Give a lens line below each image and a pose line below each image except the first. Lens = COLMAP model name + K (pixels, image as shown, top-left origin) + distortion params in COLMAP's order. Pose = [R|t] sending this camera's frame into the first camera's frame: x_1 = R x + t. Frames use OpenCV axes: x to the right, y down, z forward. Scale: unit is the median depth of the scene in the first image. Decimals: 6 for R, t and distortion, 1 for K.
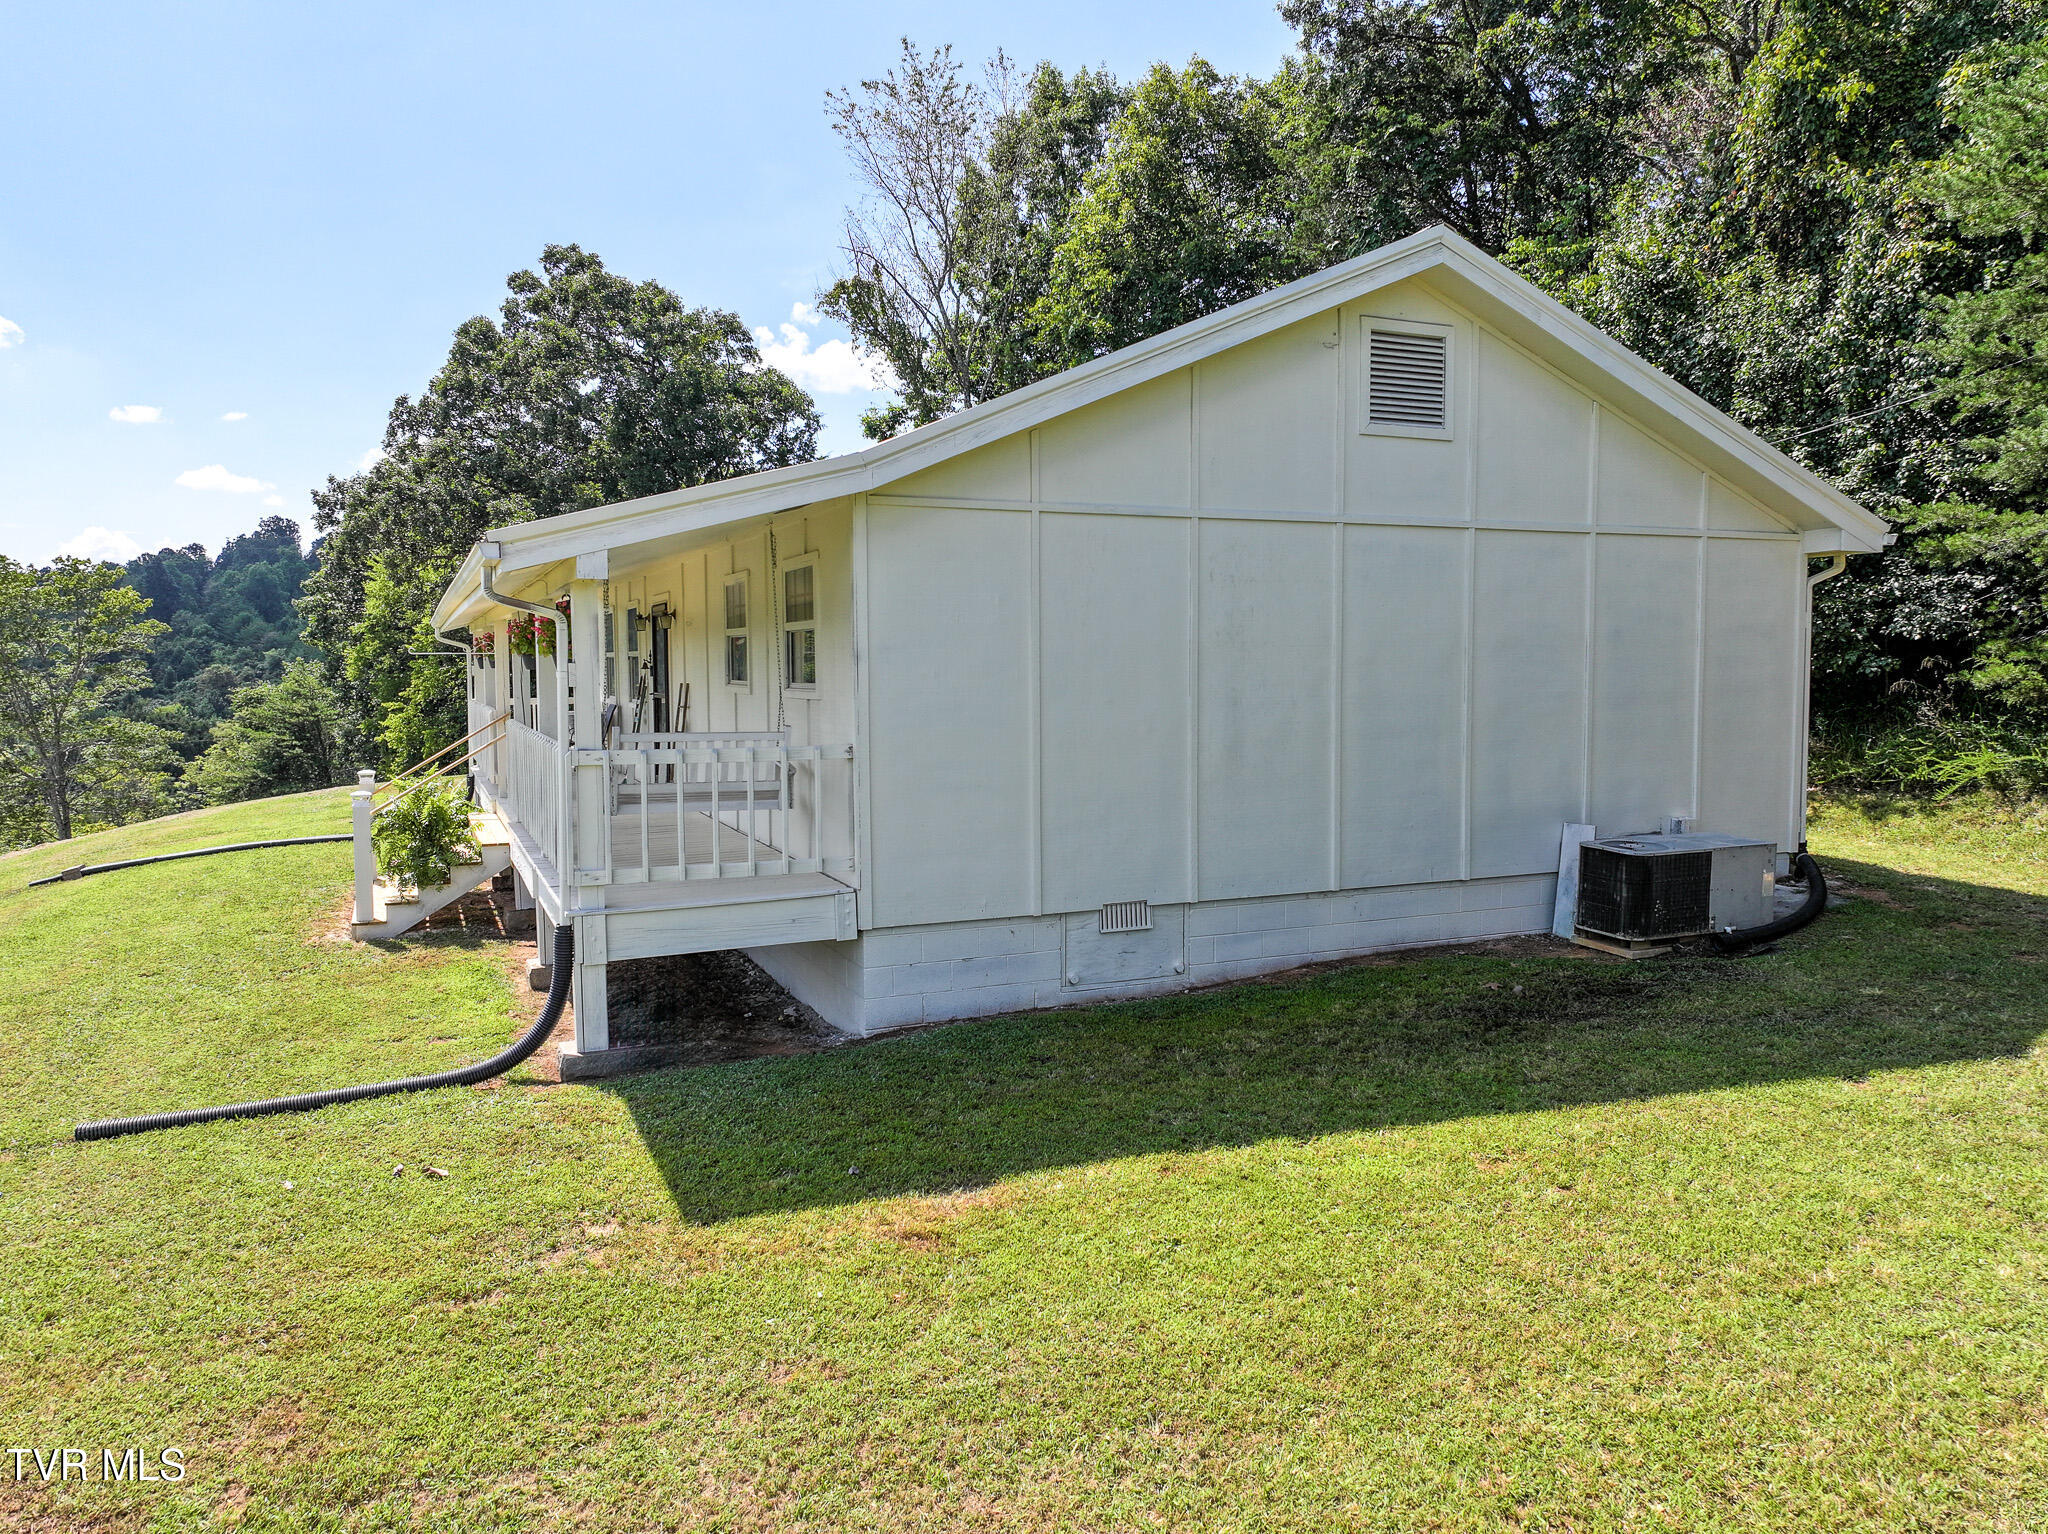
lens RADIAL K [[1437.9, 0, 1018.1], [0, 1437.9, 763.7], [0, 0, 1]] dist [0.001149, 0.016504]
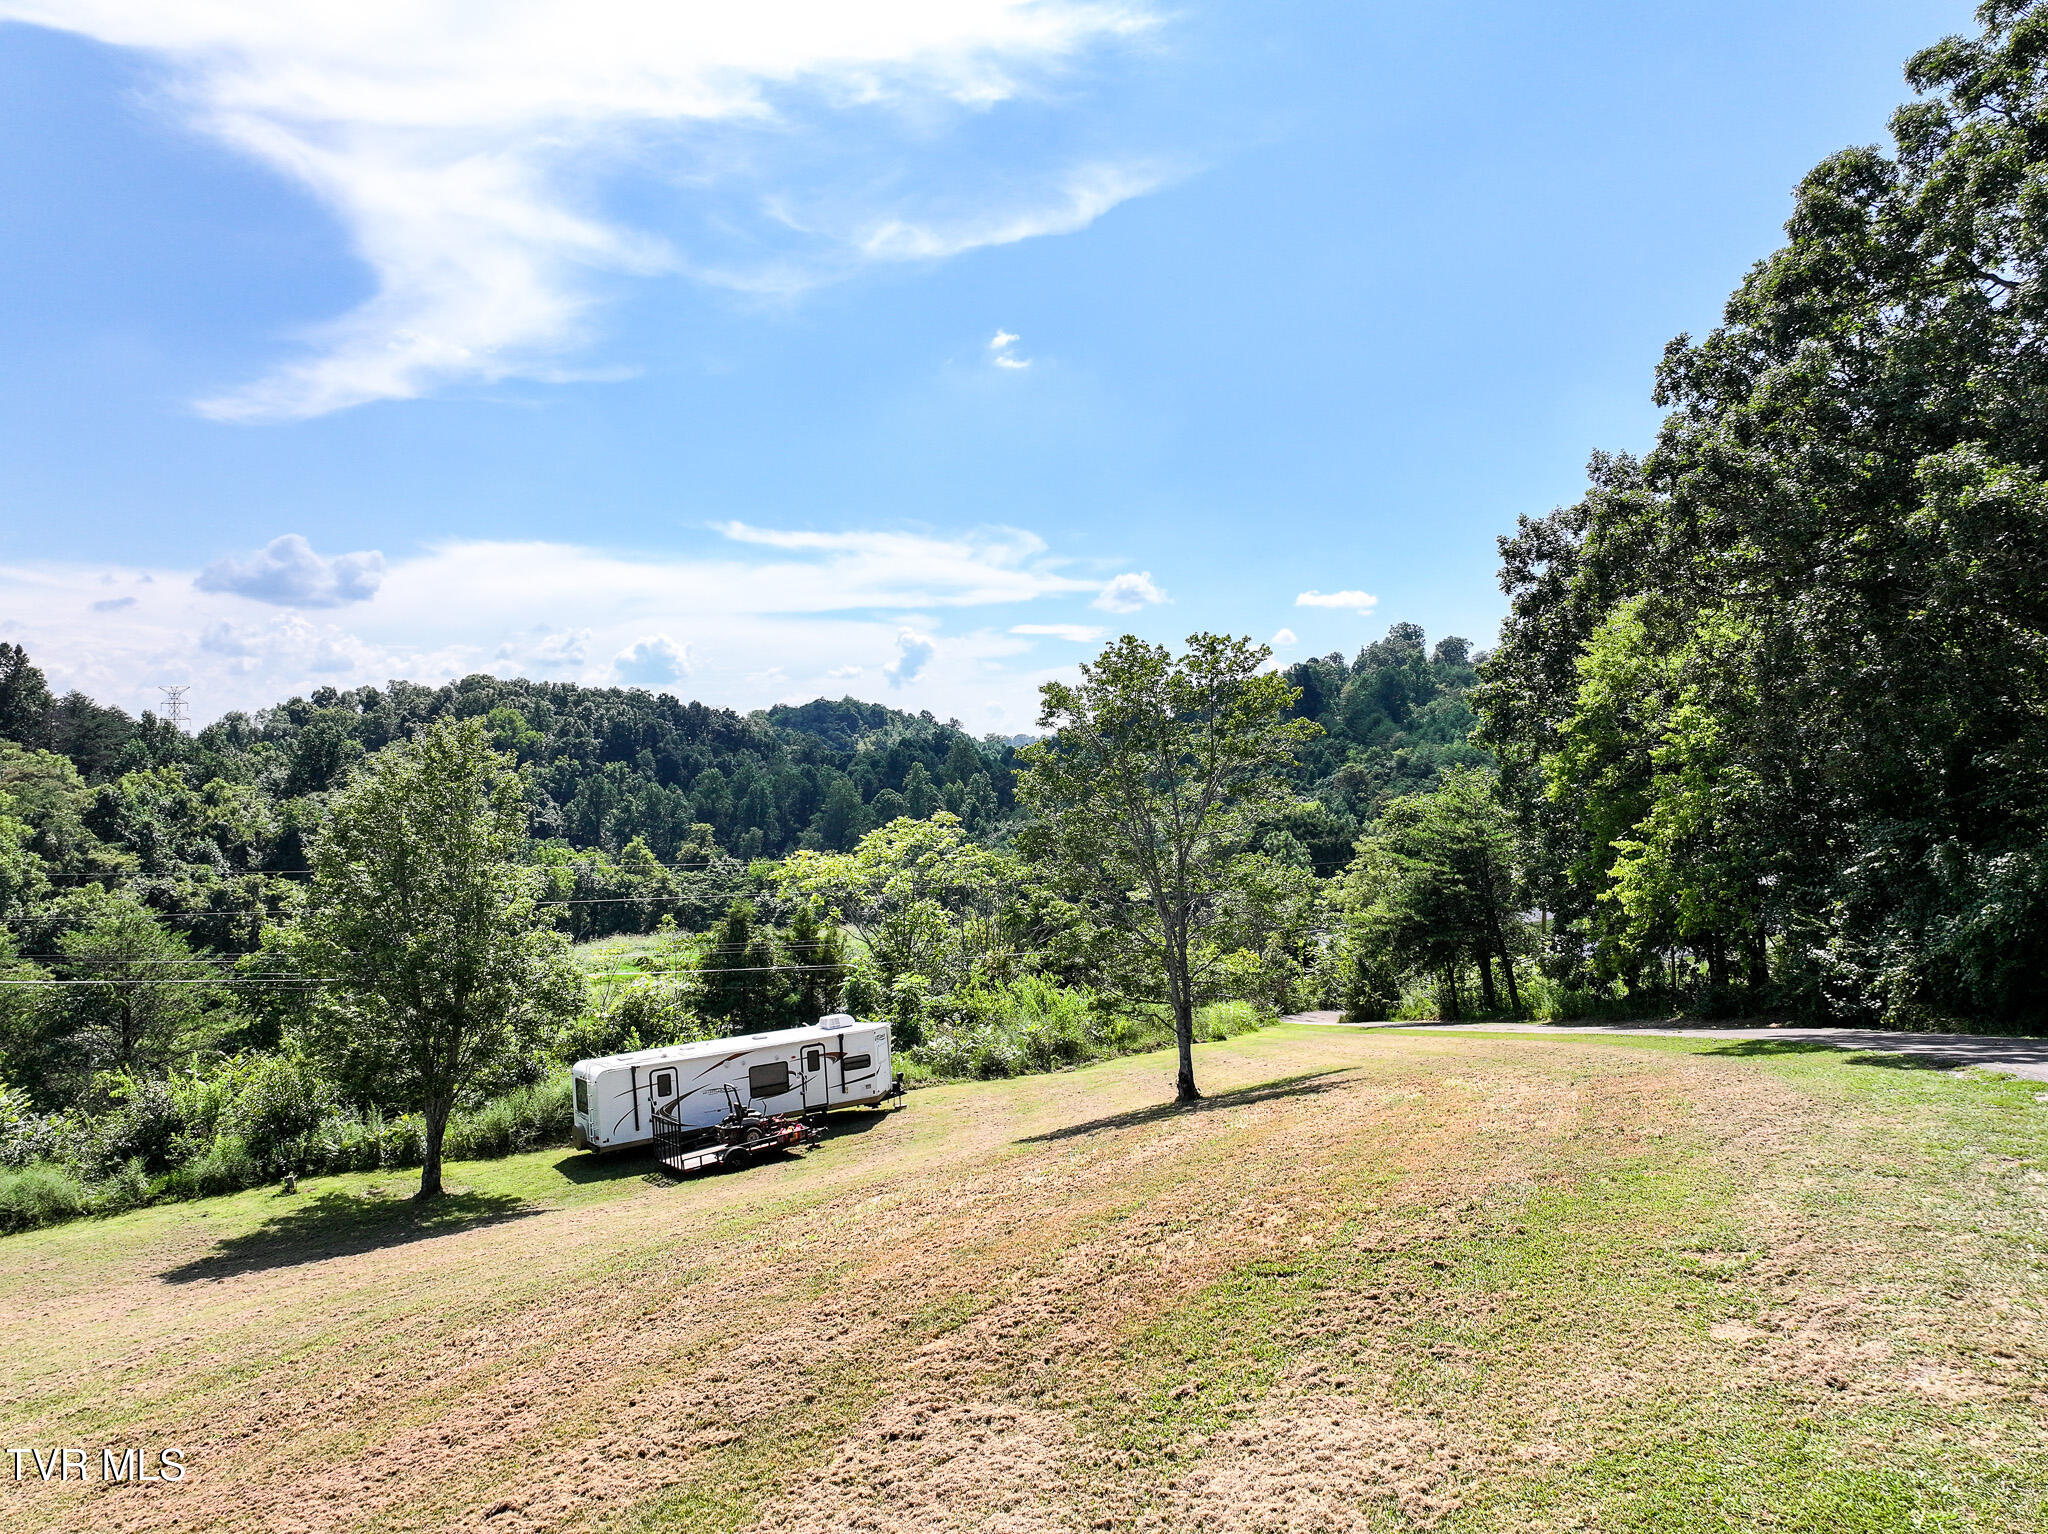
lens RADIAL K [[1434.3, 0, 1024.0], [0, 1434.3, 767.0], [0, 0, 1]] dist [0.002038, 0.005529]
pose [[0.746266, 0.001925, -0.665646, -0.324565], [-0.044992, 0.997855, -0.047555, -0.050366], [0.664126, 0.065438, 0.744751, 0.537884]]
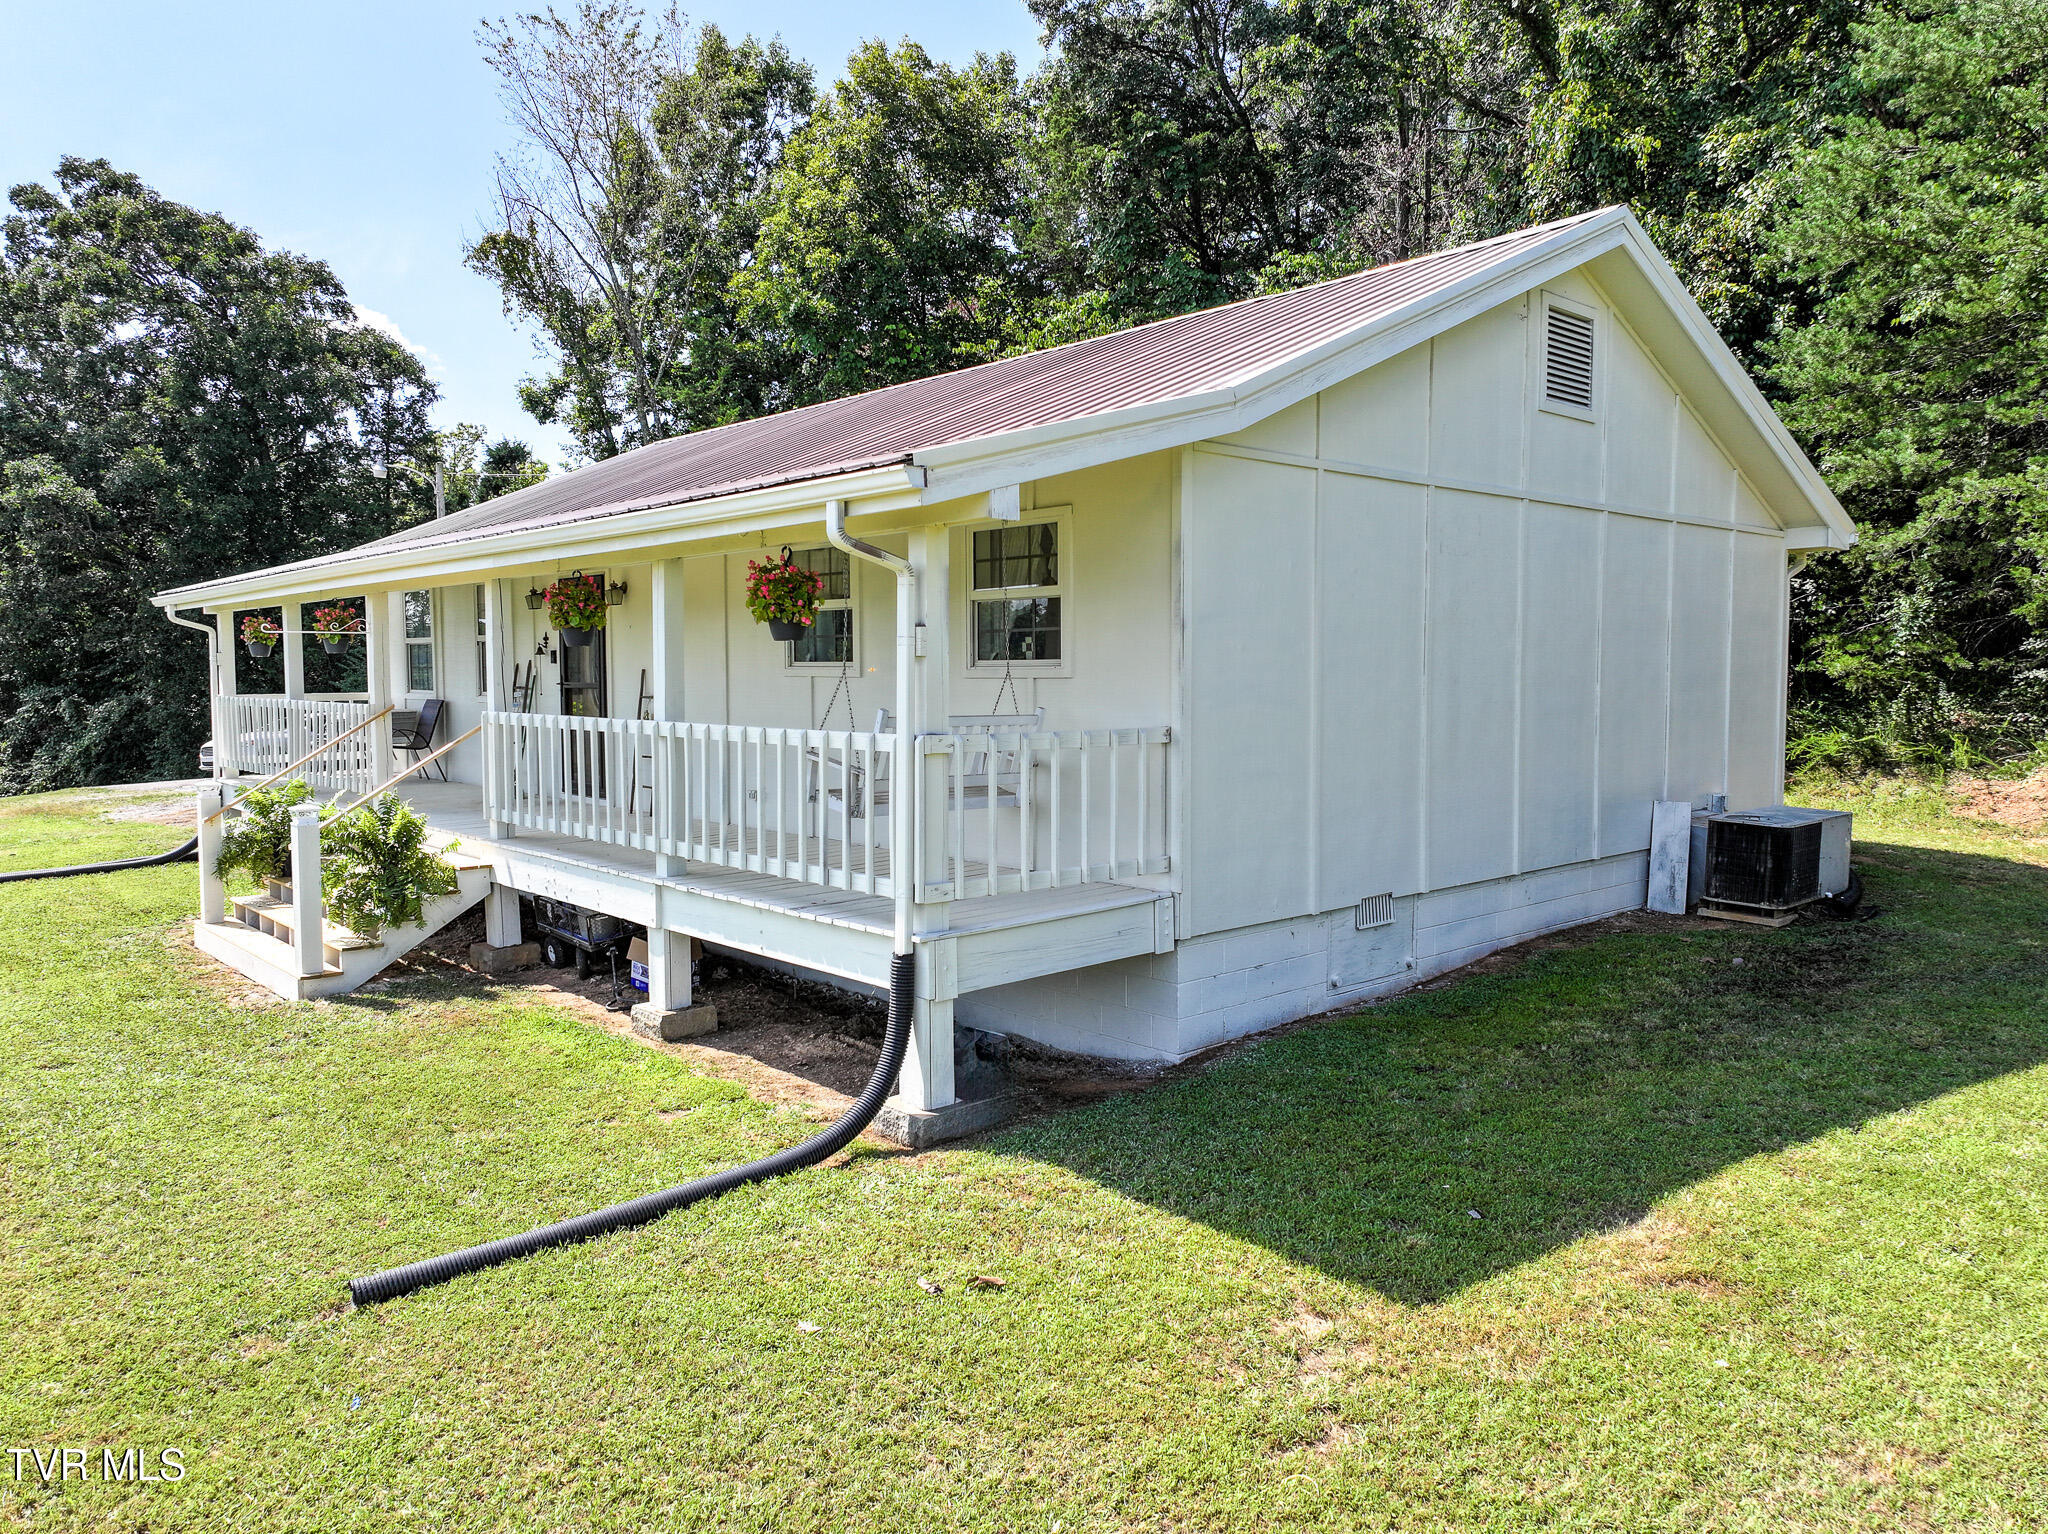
lens RADIAL K [[1441.4, 0, 1024.0], [0, 1441.4, 767.0], [0, 0, 1]] dist [-0.007379, 0.023122]
pose [[0.946311, -0.019320, 0.322681, -0.107090], [0.020020, 0.999799, 0.001152, 0.001808], [-0.322638, 0.005370, 0.946507, 0.046028]]
